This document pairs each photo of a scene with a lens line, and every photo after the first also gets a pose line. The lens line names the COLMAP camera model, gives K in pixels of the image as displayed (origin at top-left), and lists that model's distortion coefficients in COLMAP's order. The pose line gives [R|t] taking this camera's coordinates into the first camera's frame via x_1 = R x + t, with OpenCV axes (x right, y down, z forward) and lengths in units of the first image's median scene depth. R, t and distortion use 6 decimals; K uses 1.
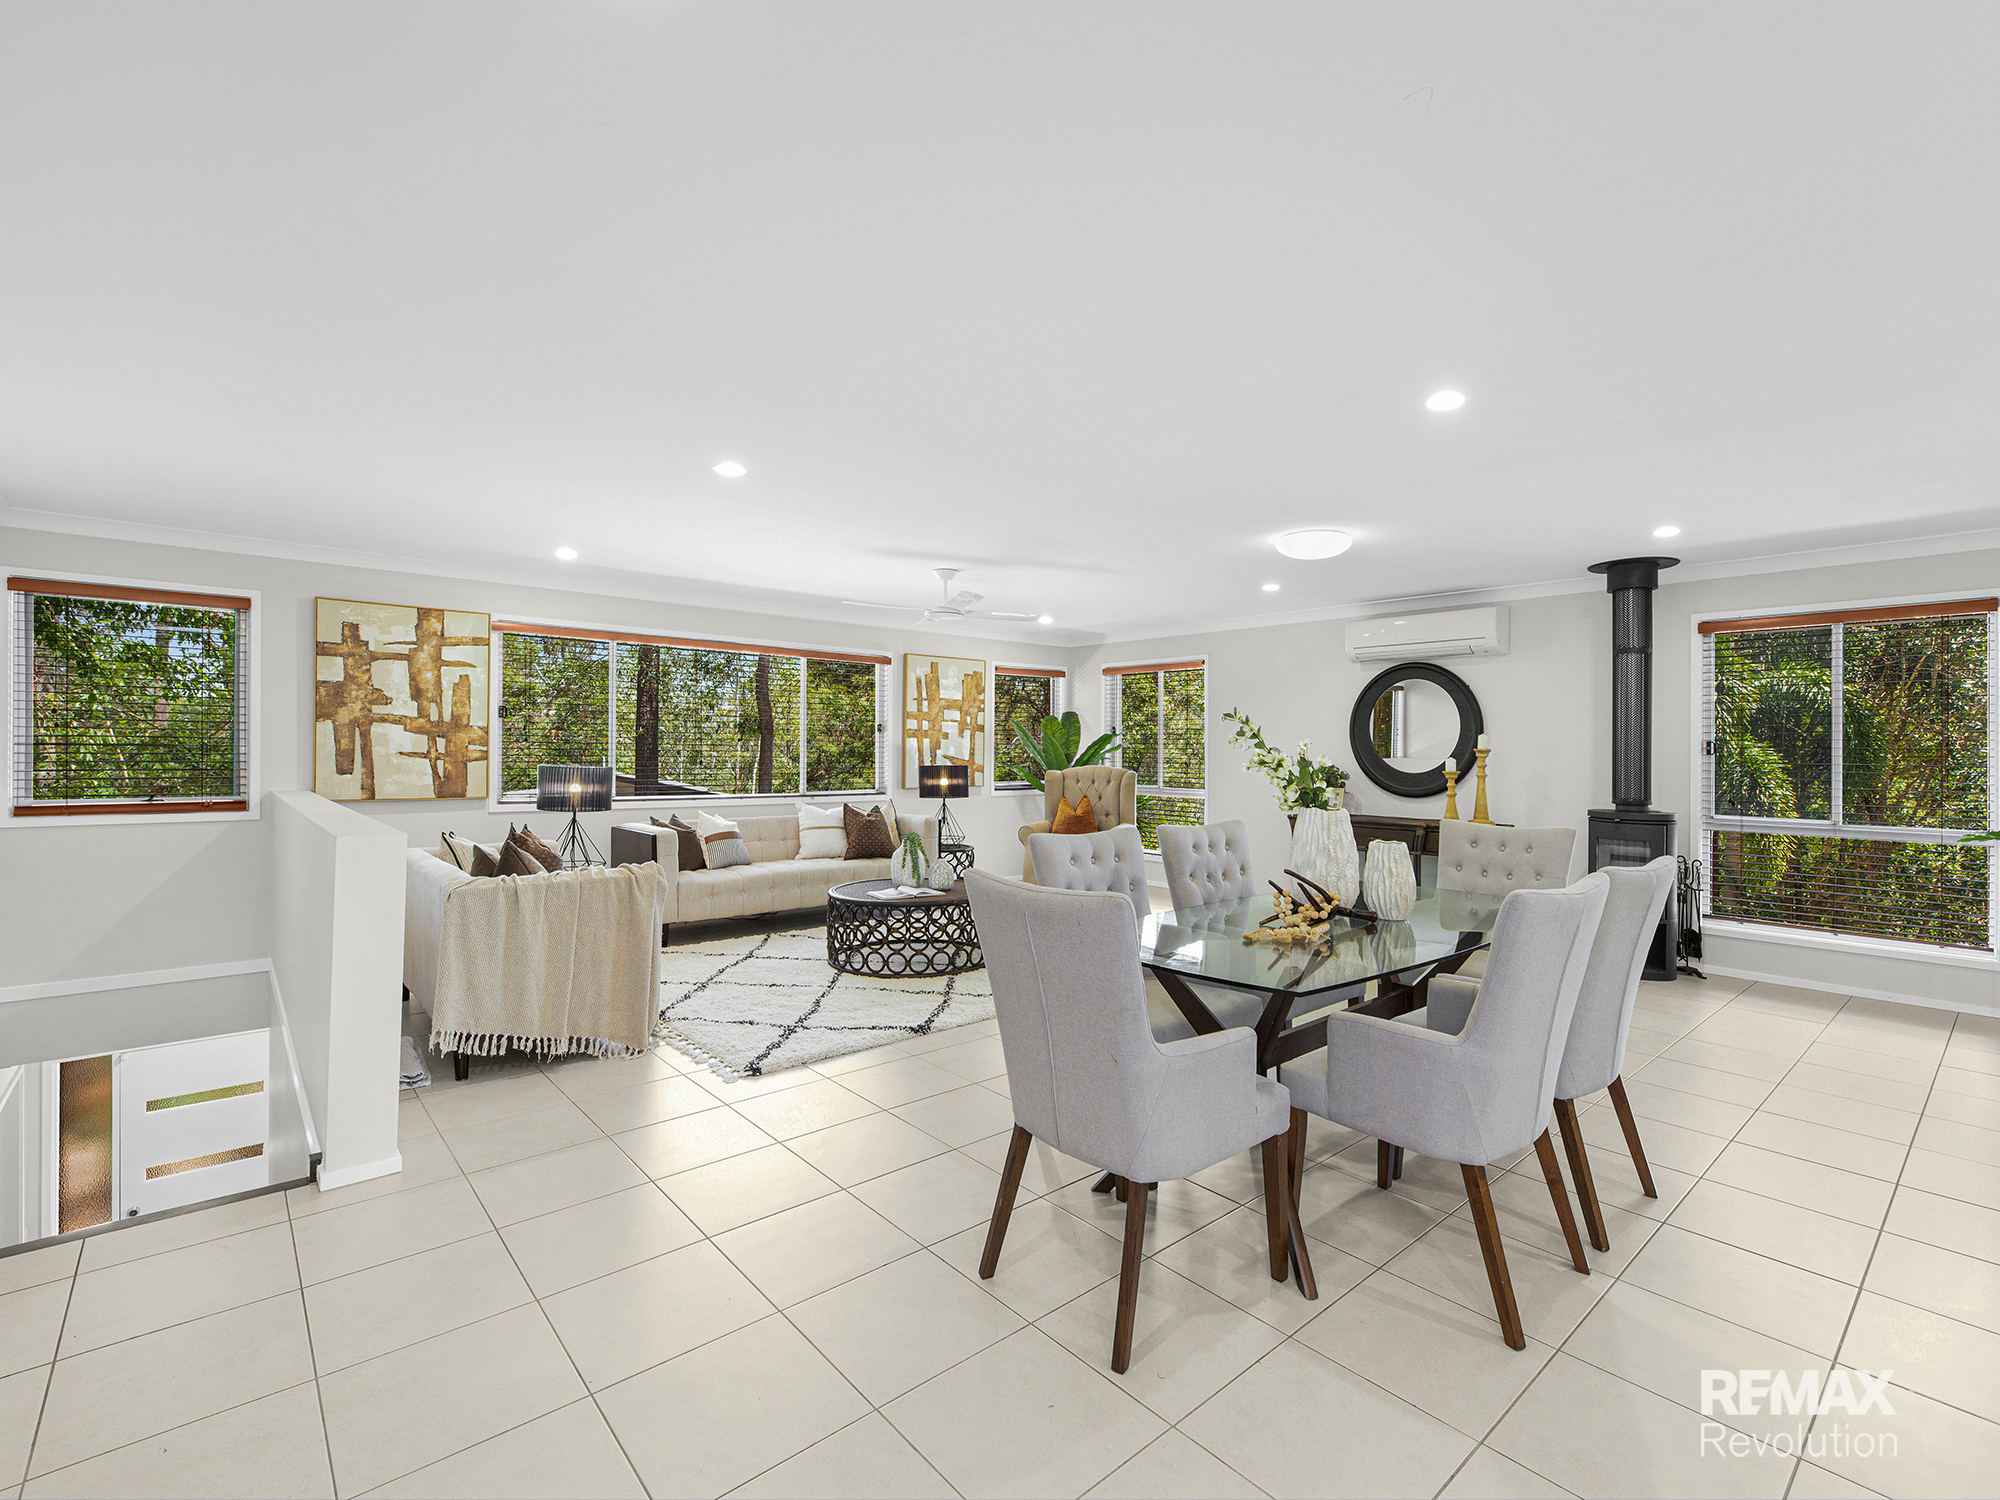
lens RADIAL K [[924.8, 0, 991.3], [0, 924.8, 757.8], [0, 0, 1]] dist [-0.000634, -0.000111]
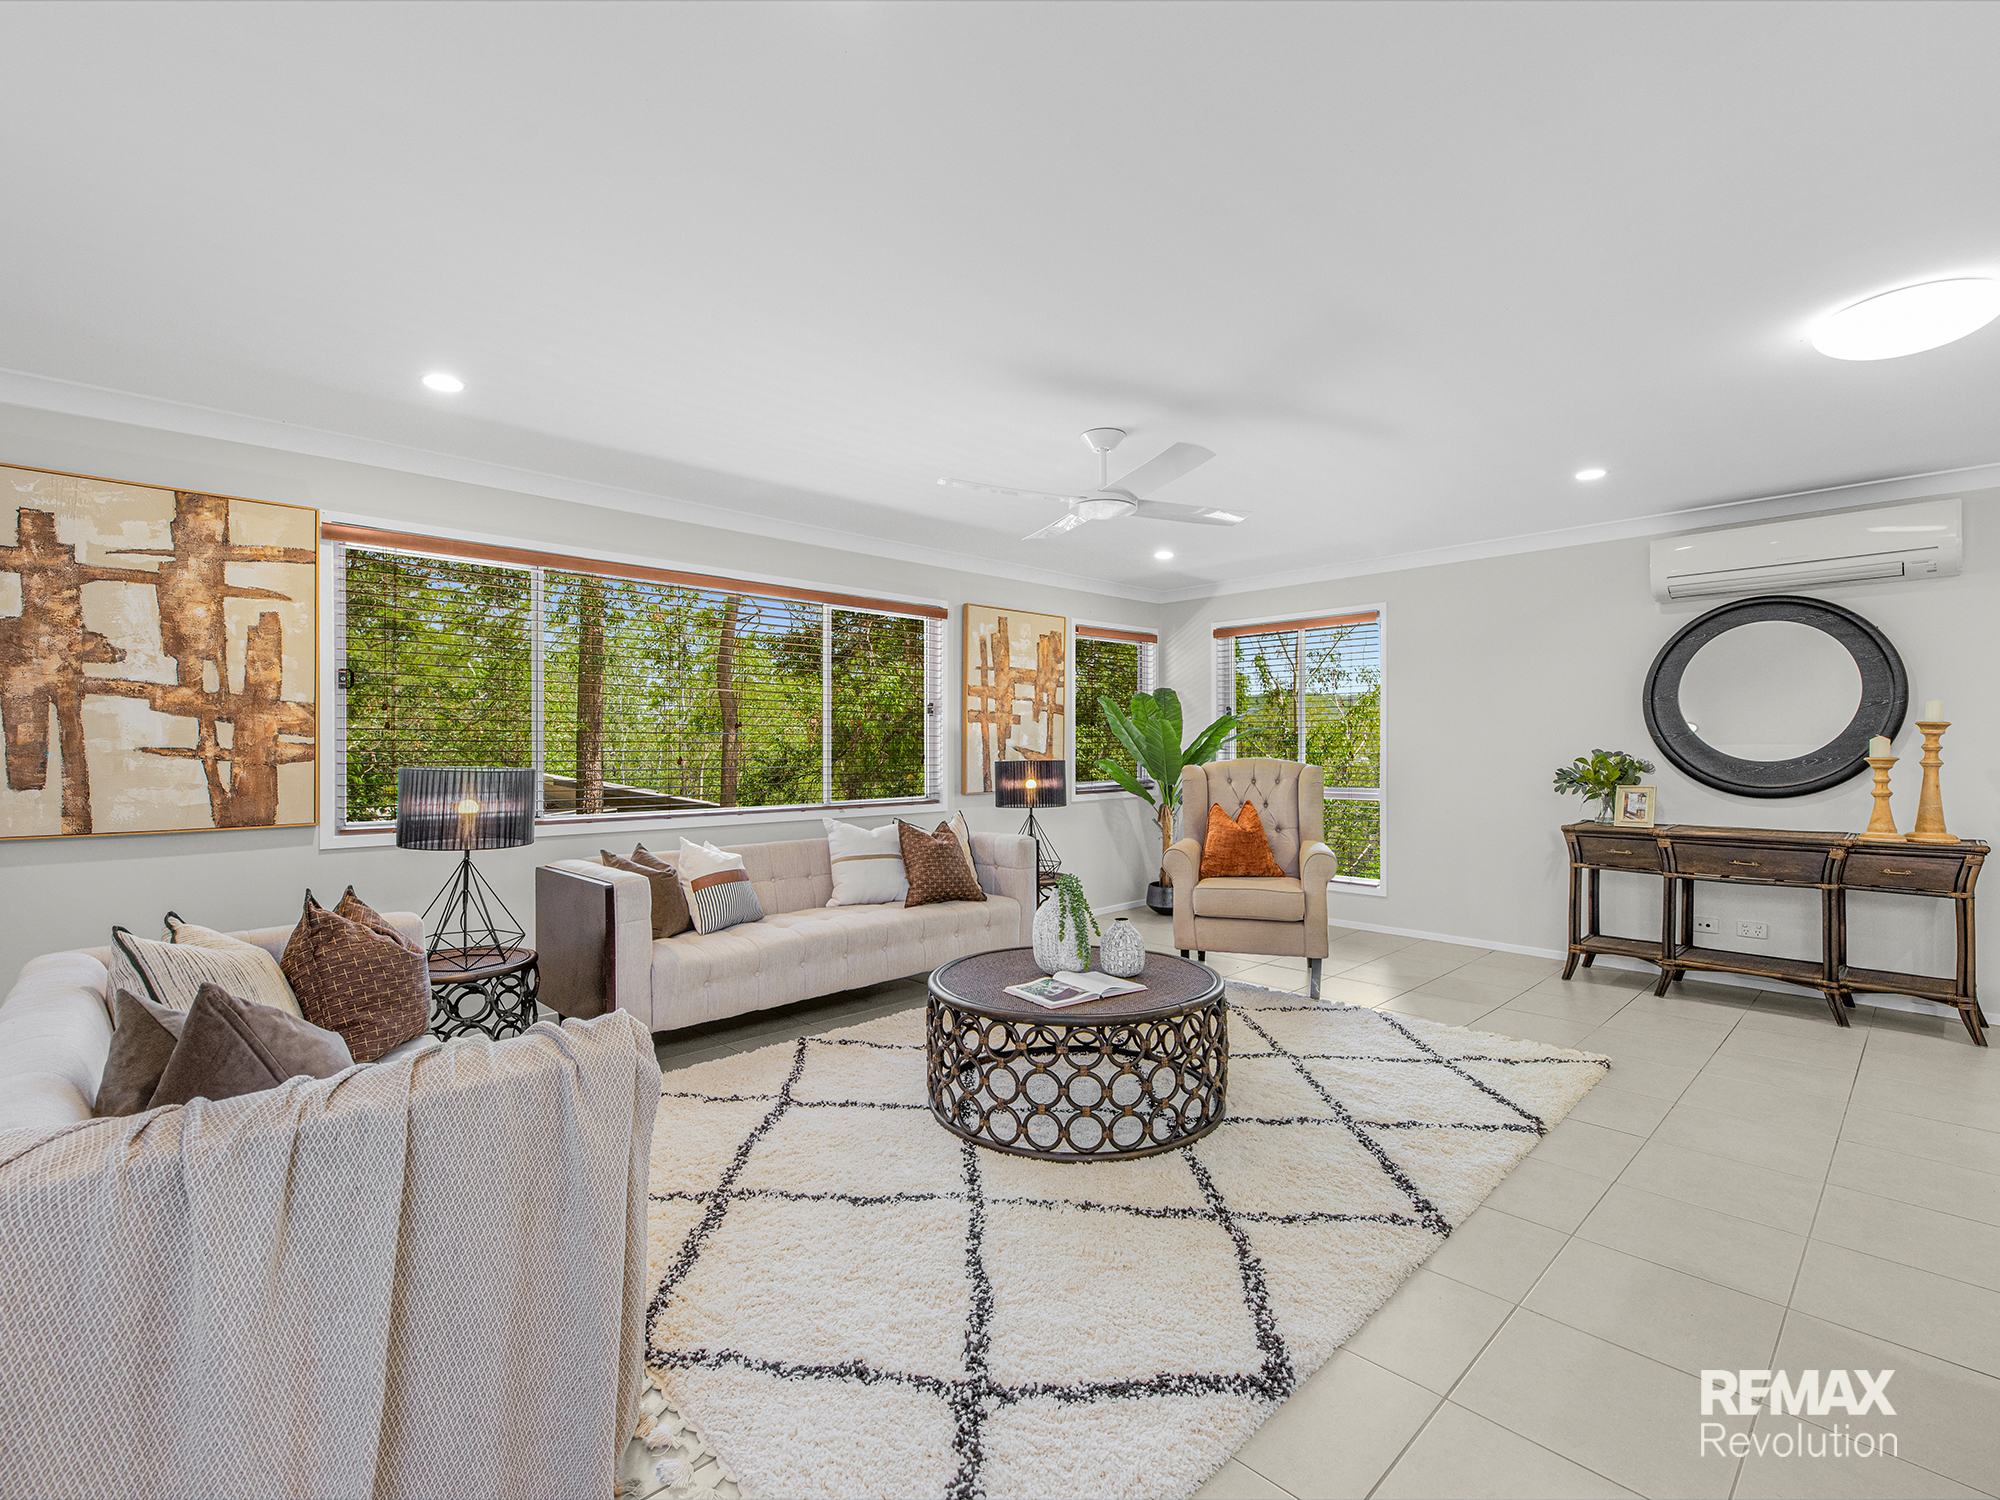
lens RADIAL K [[908.4, 0, 992.2], [0, 908.4, 745.3], [0, 0, 1]] dist [-0.003023, -0.000766]
pose [[0.998022, -0.012781, 0.061559, -0.149160], [0.013498, 0.999846, -0.011258, 0.005020], [-0.061406, 0.012067, 0.998040, 0.390878]]
